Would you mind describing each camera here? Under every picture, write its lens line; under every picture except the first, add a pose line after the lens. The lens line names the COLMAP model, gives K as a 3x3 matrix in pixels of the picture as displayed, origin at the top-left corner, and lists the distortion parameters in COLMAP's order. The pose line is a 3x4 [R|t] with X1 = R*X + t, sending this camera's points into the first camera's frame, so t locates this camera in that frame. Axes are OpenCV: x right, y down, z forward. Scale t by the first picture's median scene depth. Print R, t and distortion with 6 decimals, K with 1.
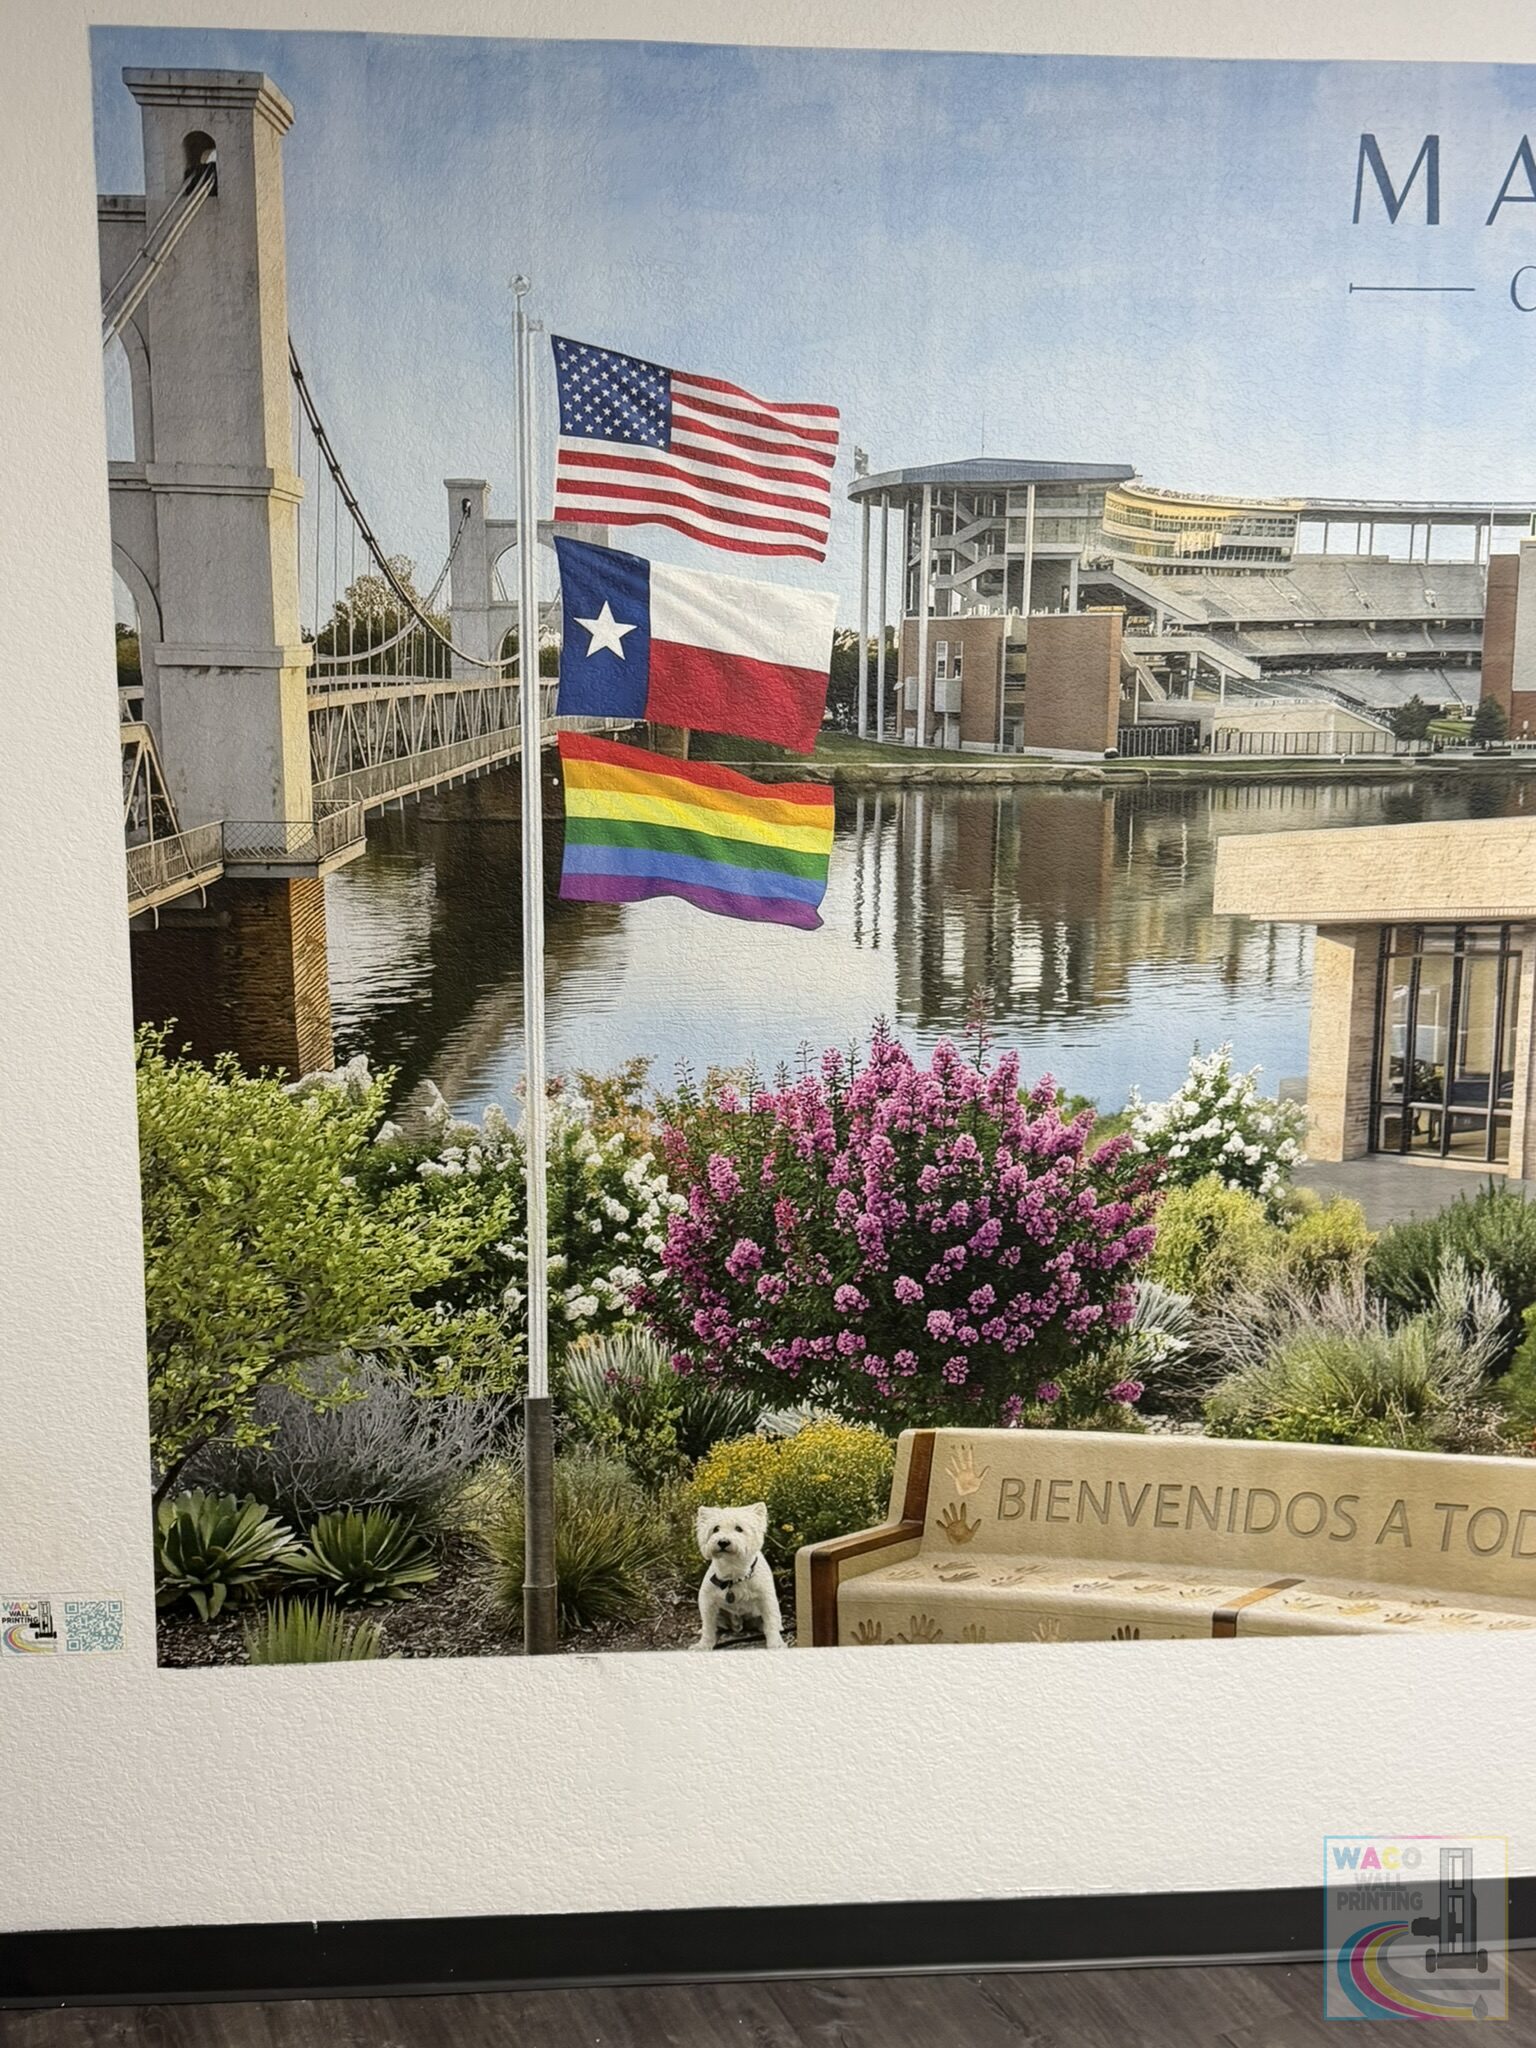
lens RADIAL K [[2027.6, 0, 747.5], [0, 2027.6, 1041.6], [0, 0, 1]] dist [0.090201, 0.000000]
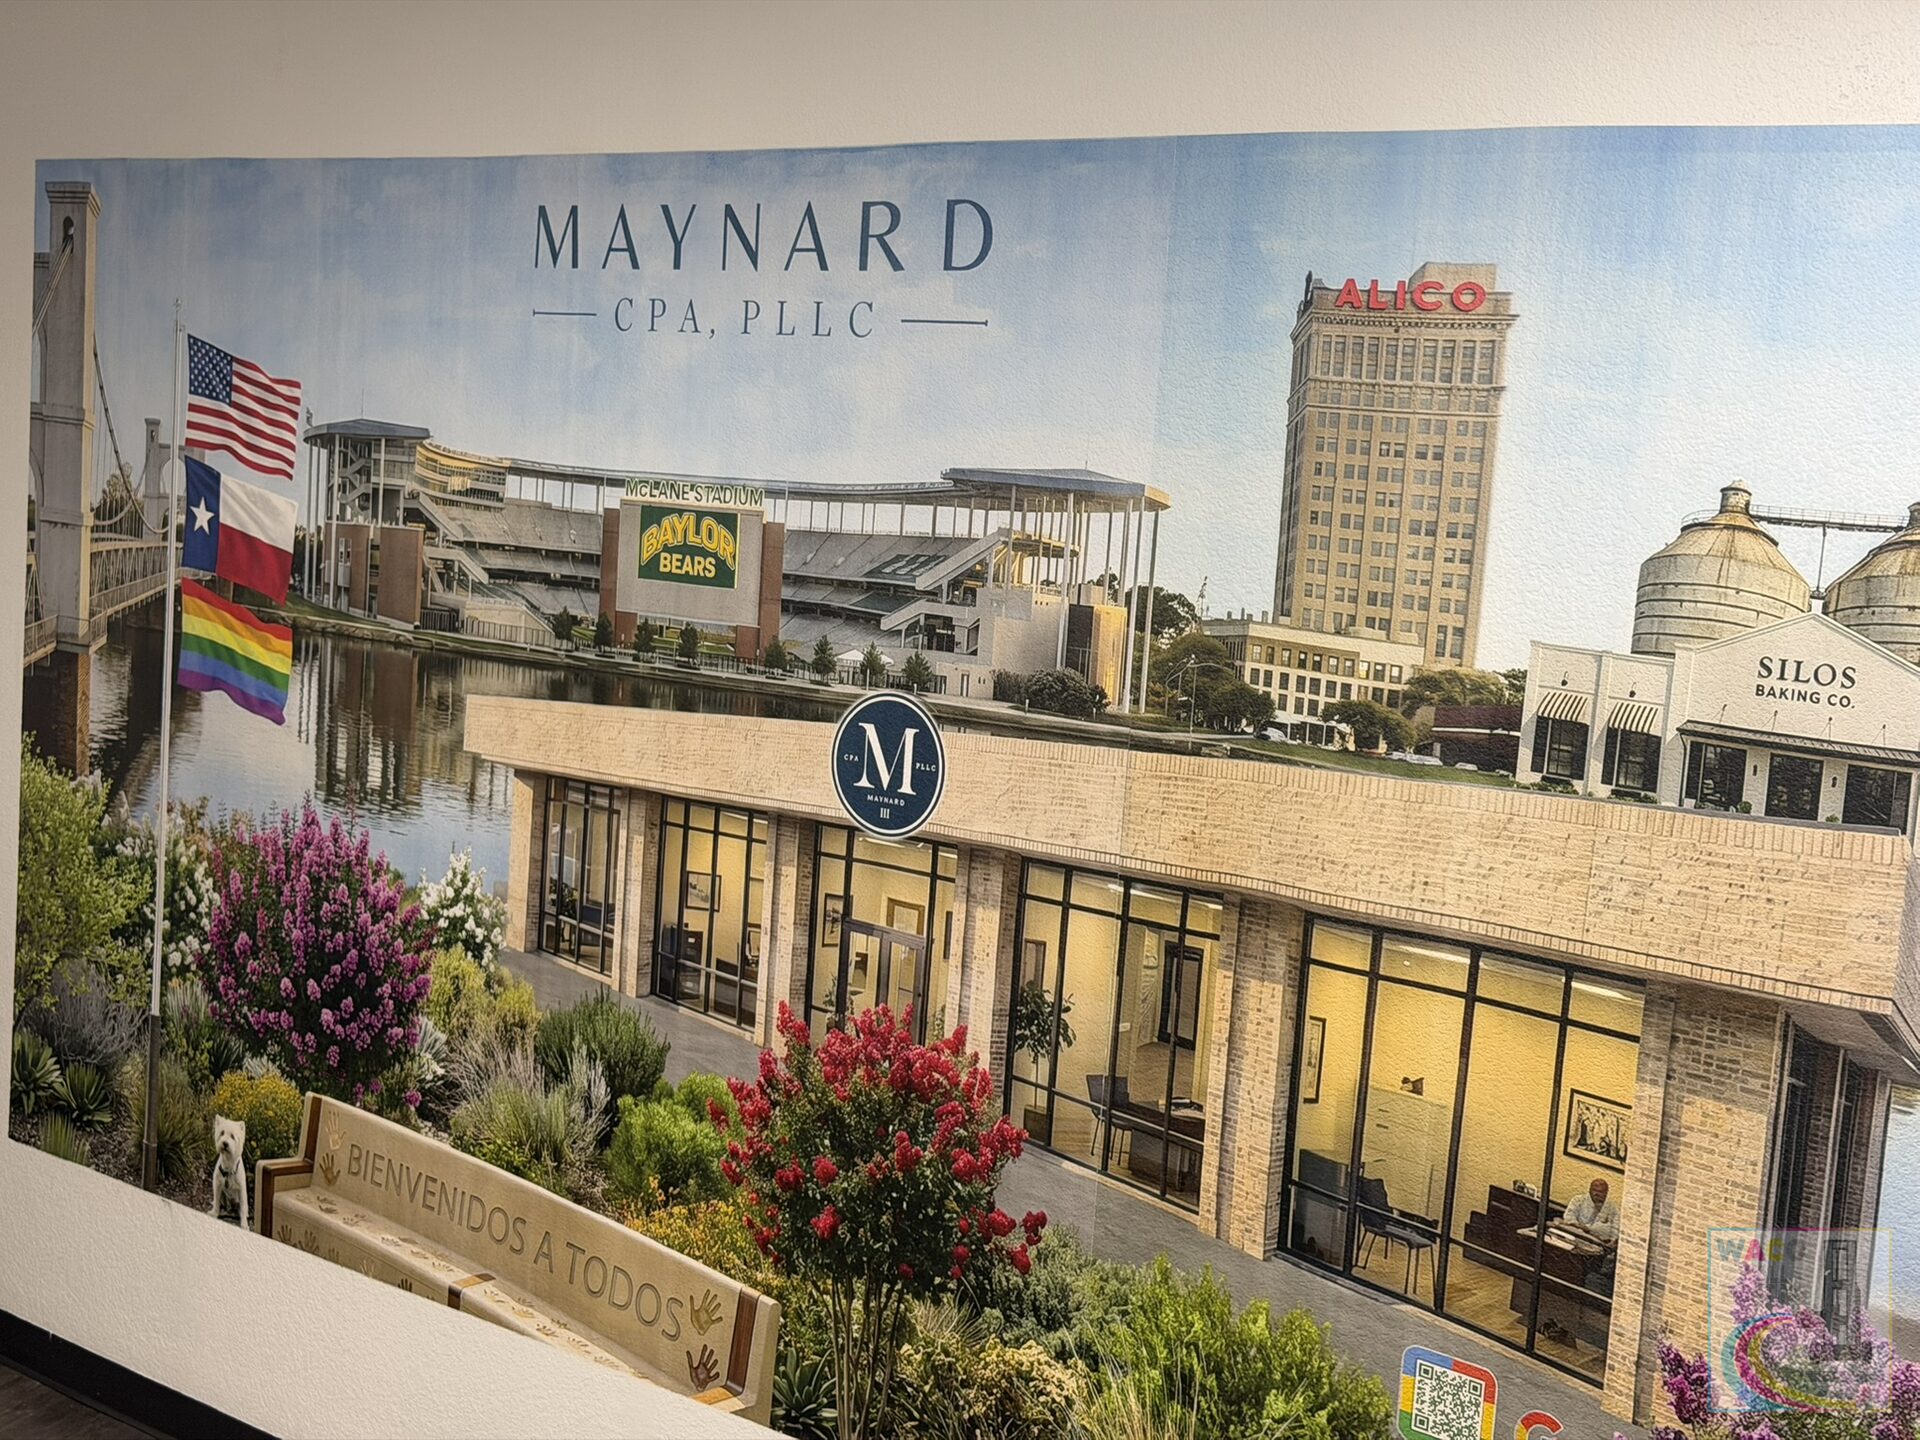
lens RADIAL K [[2726.6, 0, 977.0], [0, 2726.6, 716.6], [0, 0, 1]] dist [0.097421, 0.000000]
pose [[0.722510, 0.115208, -0.681694, 1.680248], [-0.176577, 0.984066, -0.020840, -0.104821], [0.668431, 0.135428, 0.731341, -0.106459]]
